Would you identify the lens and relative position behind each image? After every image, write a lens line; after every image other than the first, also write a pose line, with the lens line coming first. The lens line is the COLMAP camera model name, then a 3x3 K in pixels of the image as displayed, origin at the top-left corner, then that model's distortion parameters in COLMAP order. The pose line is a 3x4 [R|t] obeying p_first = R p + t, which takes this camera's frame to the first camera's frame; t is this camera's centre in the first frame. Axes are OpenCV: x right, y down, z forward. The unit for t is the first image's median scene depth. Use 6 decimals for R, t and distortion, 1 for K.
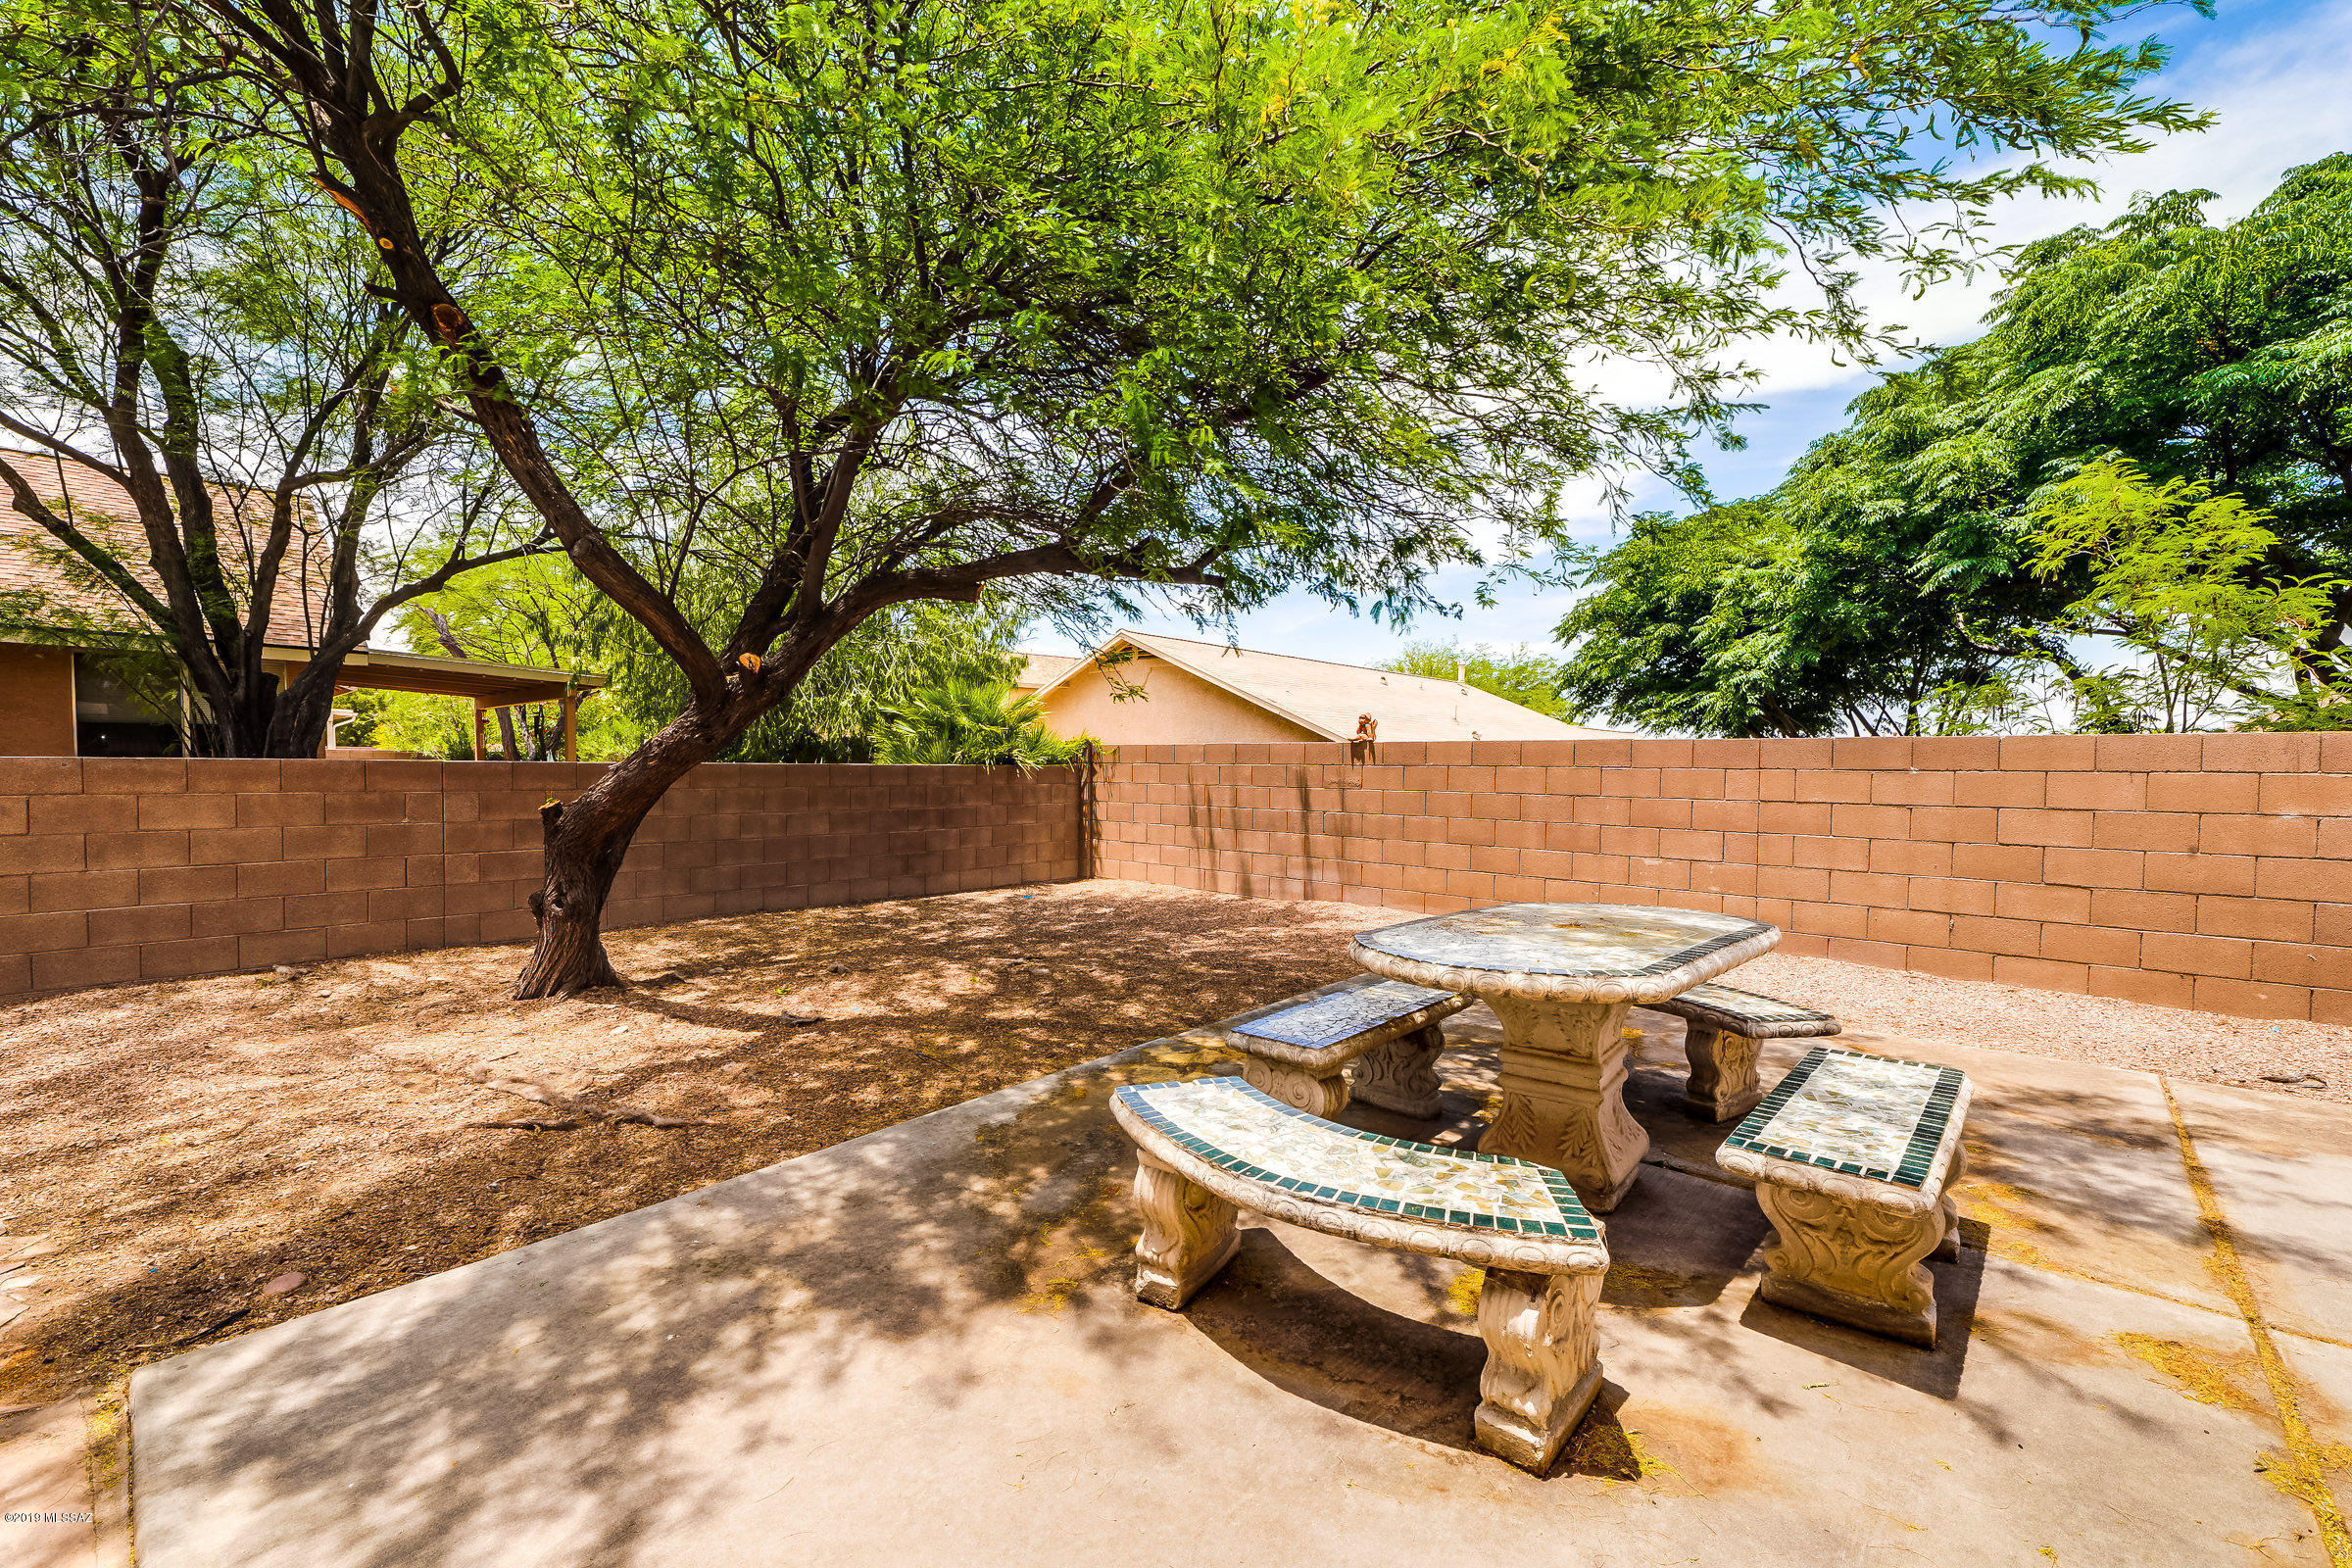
lens RADIAL K [[947.7, 0, 1176.0], [0, 947.7, 784.0], [0, 0, 1]] dist [-0.001760, 0.000140]
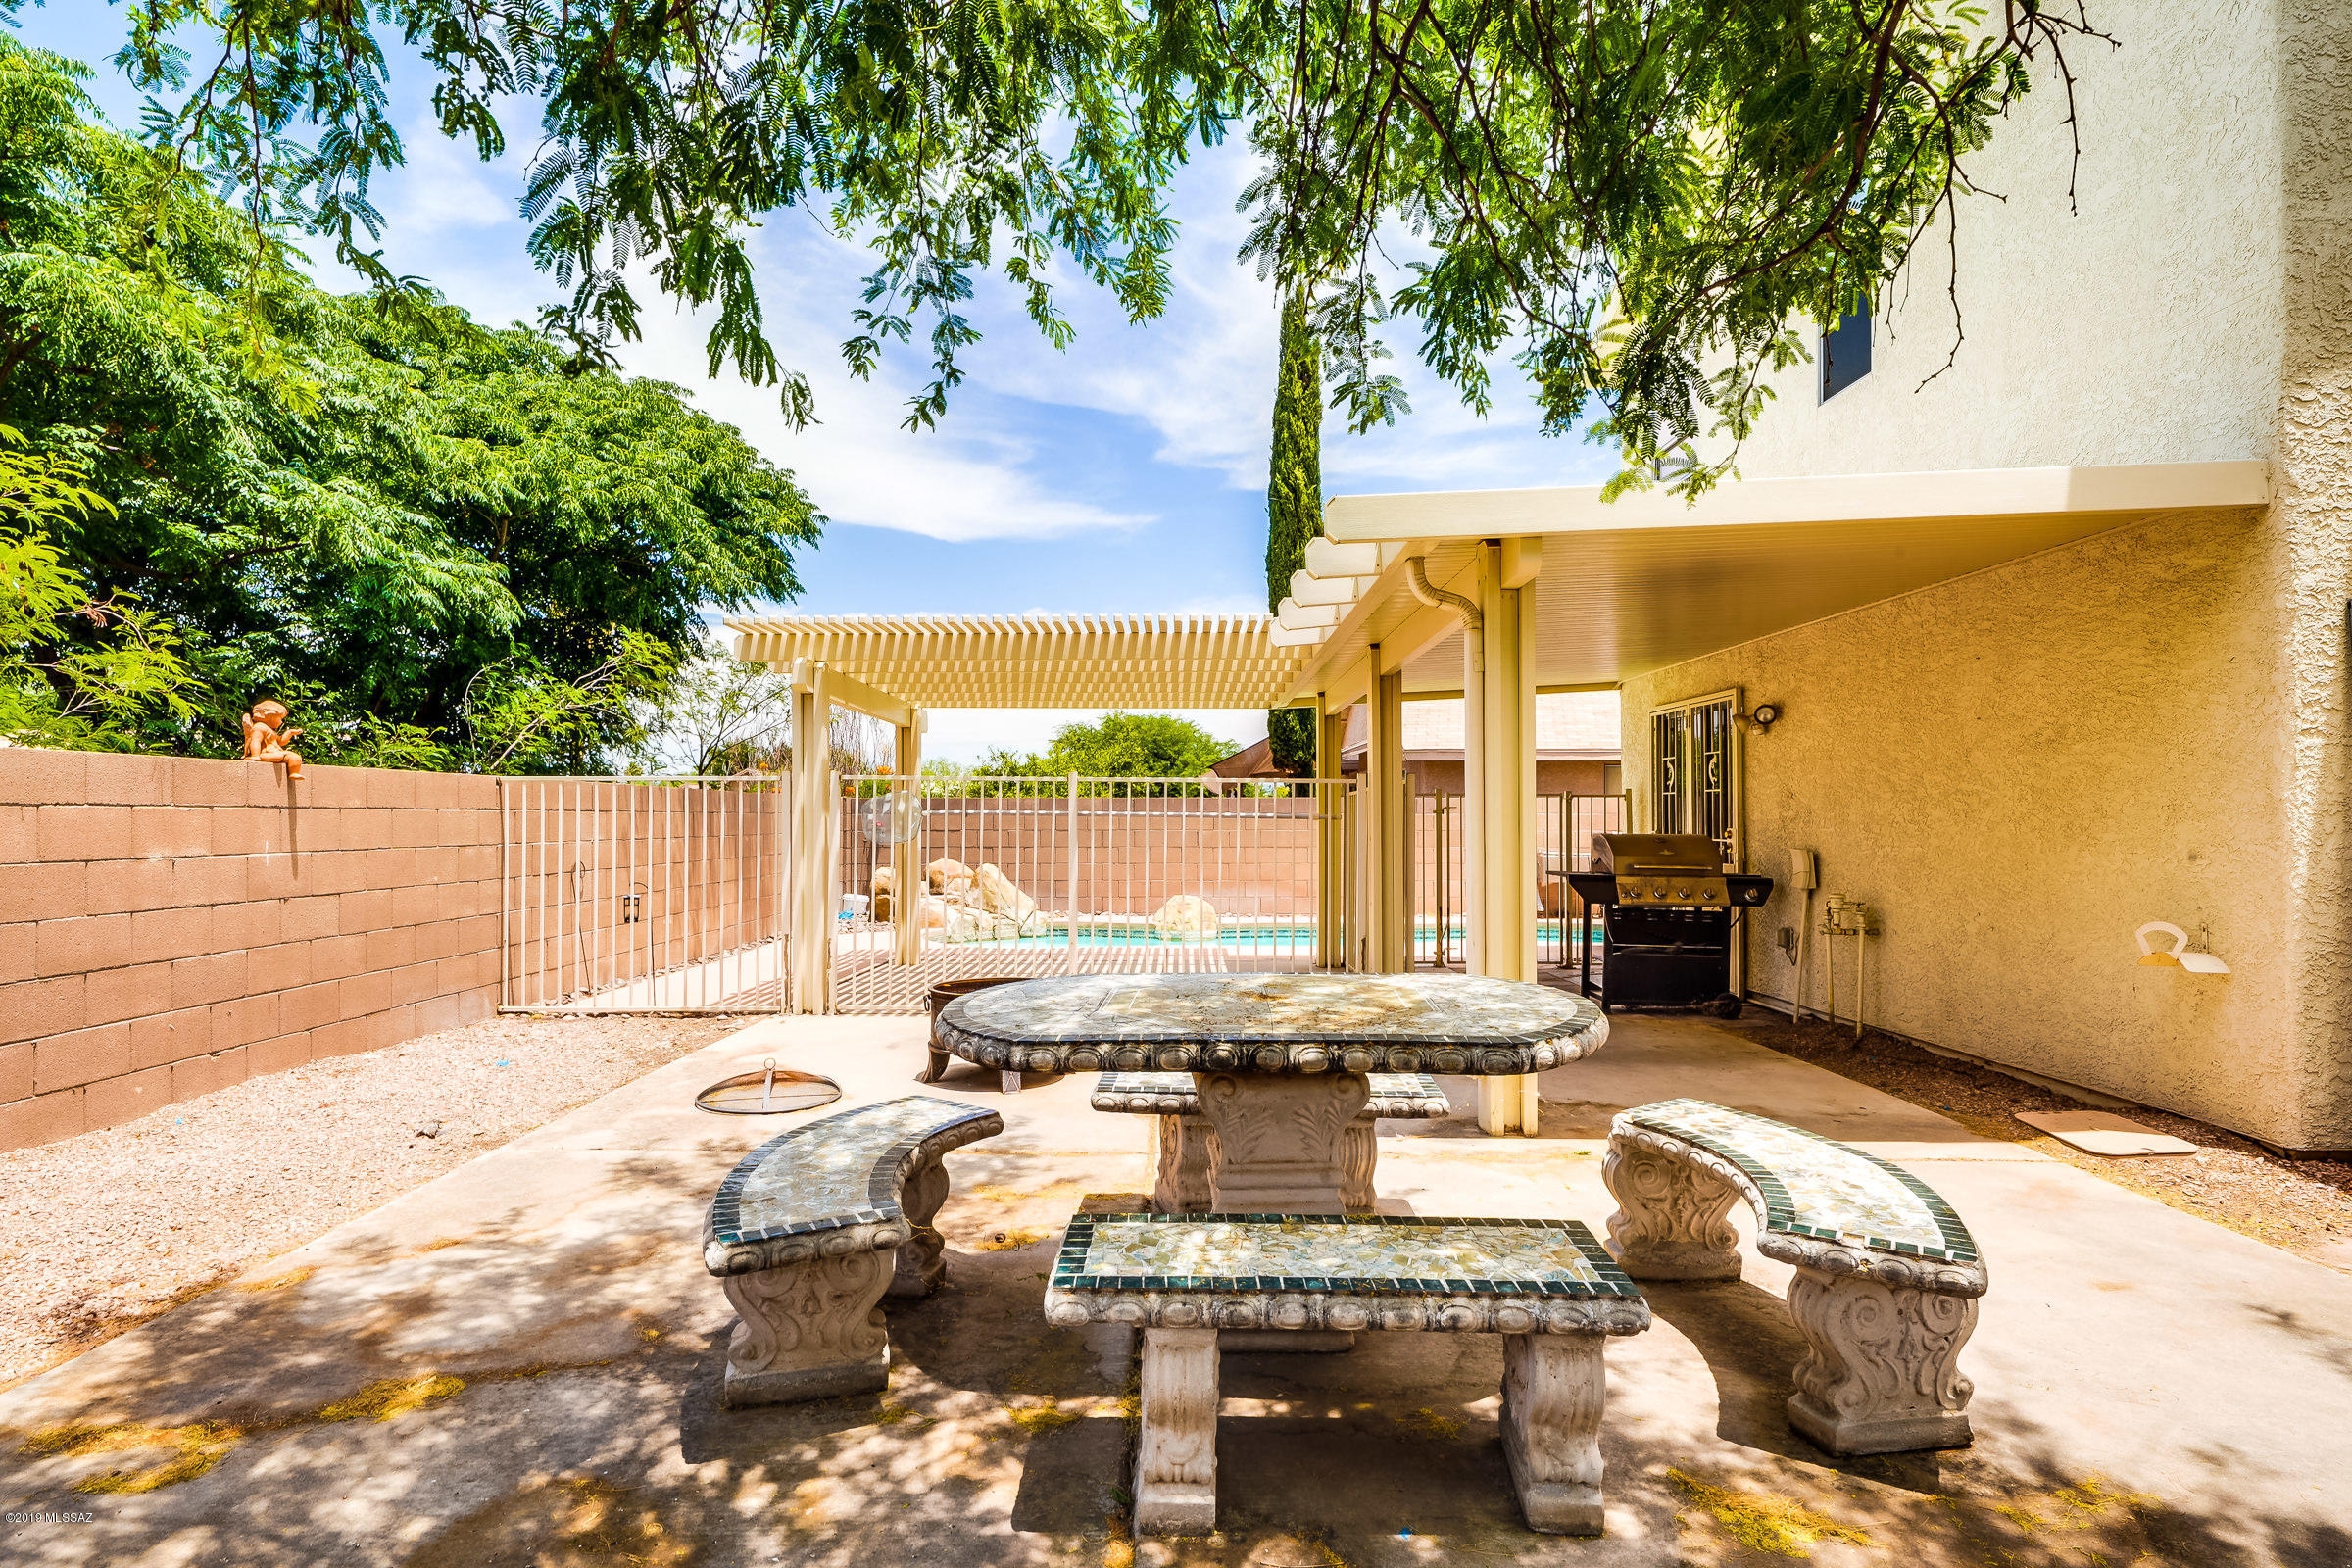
lens RADIAL K [[1202.9, 0, 1170.5], [0, 1202.9, 792.0], [0, 0, 1]] dist [0.000981, 0.000192]
pose [[-0.670672, 0.008581, 0.741704, -0.163911], [0.010392, 0.999944, -0.002173, -0.011206], [-0.741681, 0.006251, -0.670724, 0.995377]]
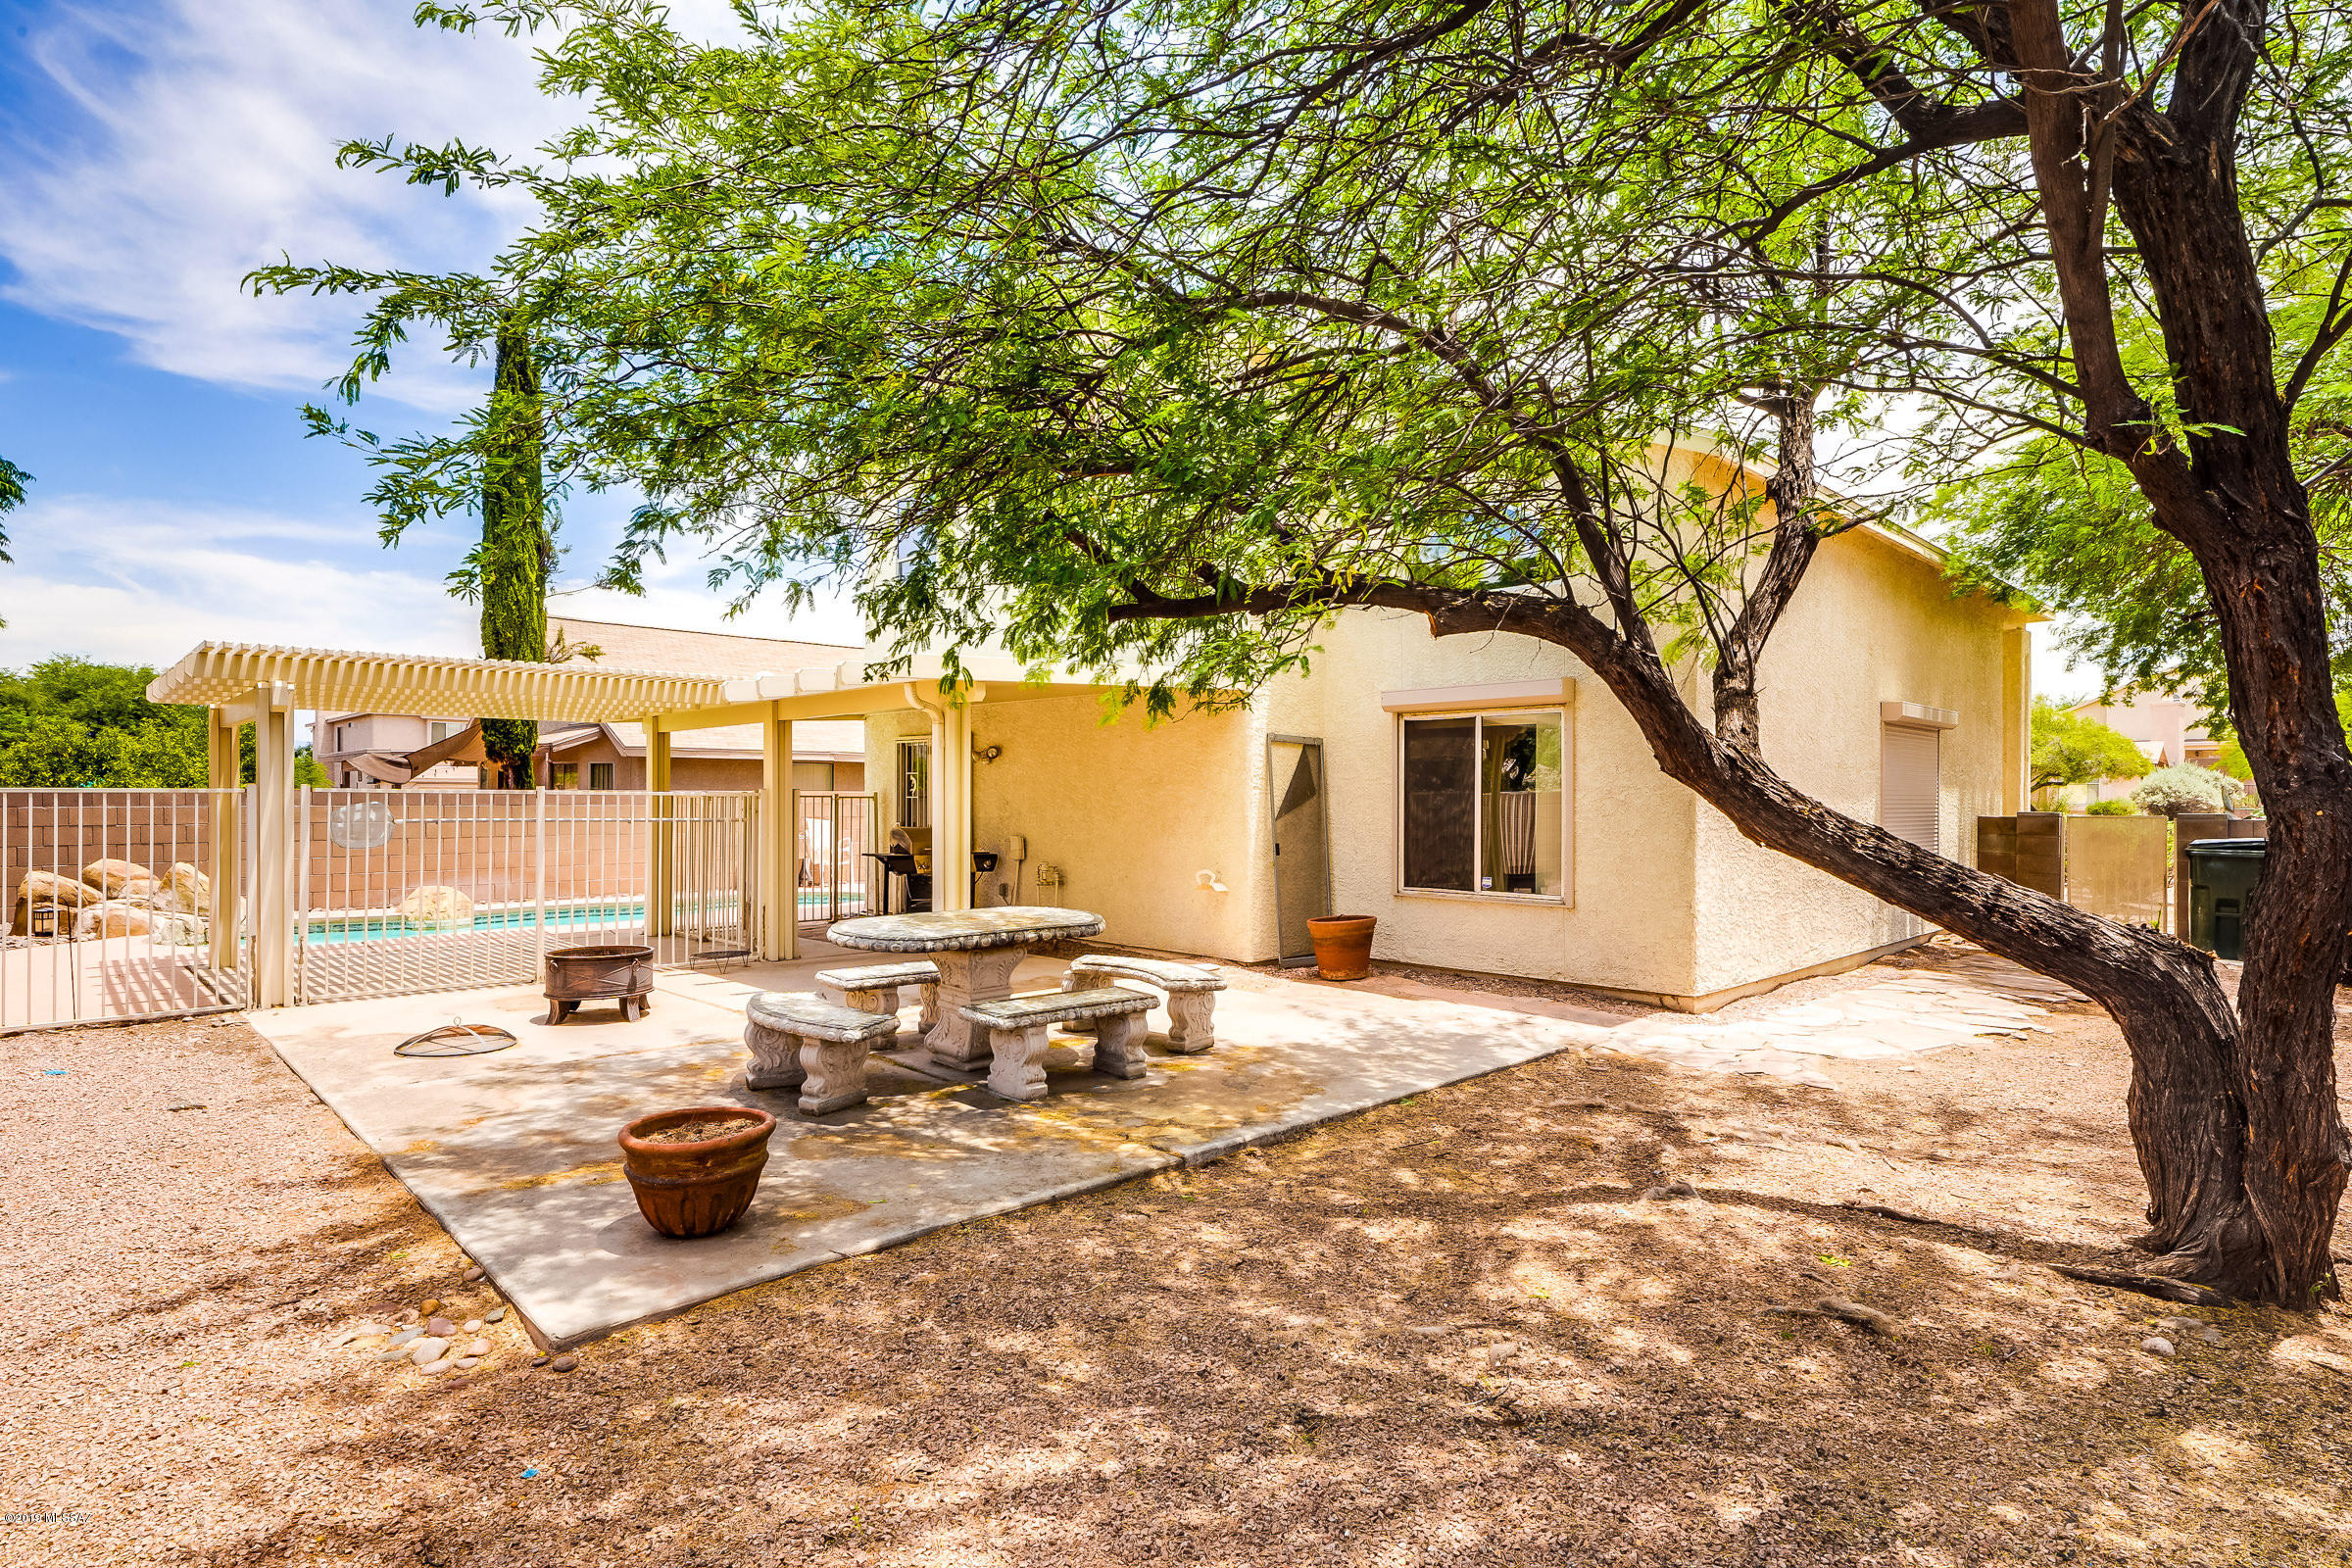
lens RADIAL K [[1202.9, 0, 1170.5], [0, 1202.9, 792.0], [0, 0, 1]] dist [0.000981, 0.000192]
pose [[-0.997646, -0.012486, 0.067429, -0.065644], [-0.011123, 0.999727, 0.020550, -0.080332], [-0.067667, 0.019752, -0.997512, 1.852099]]
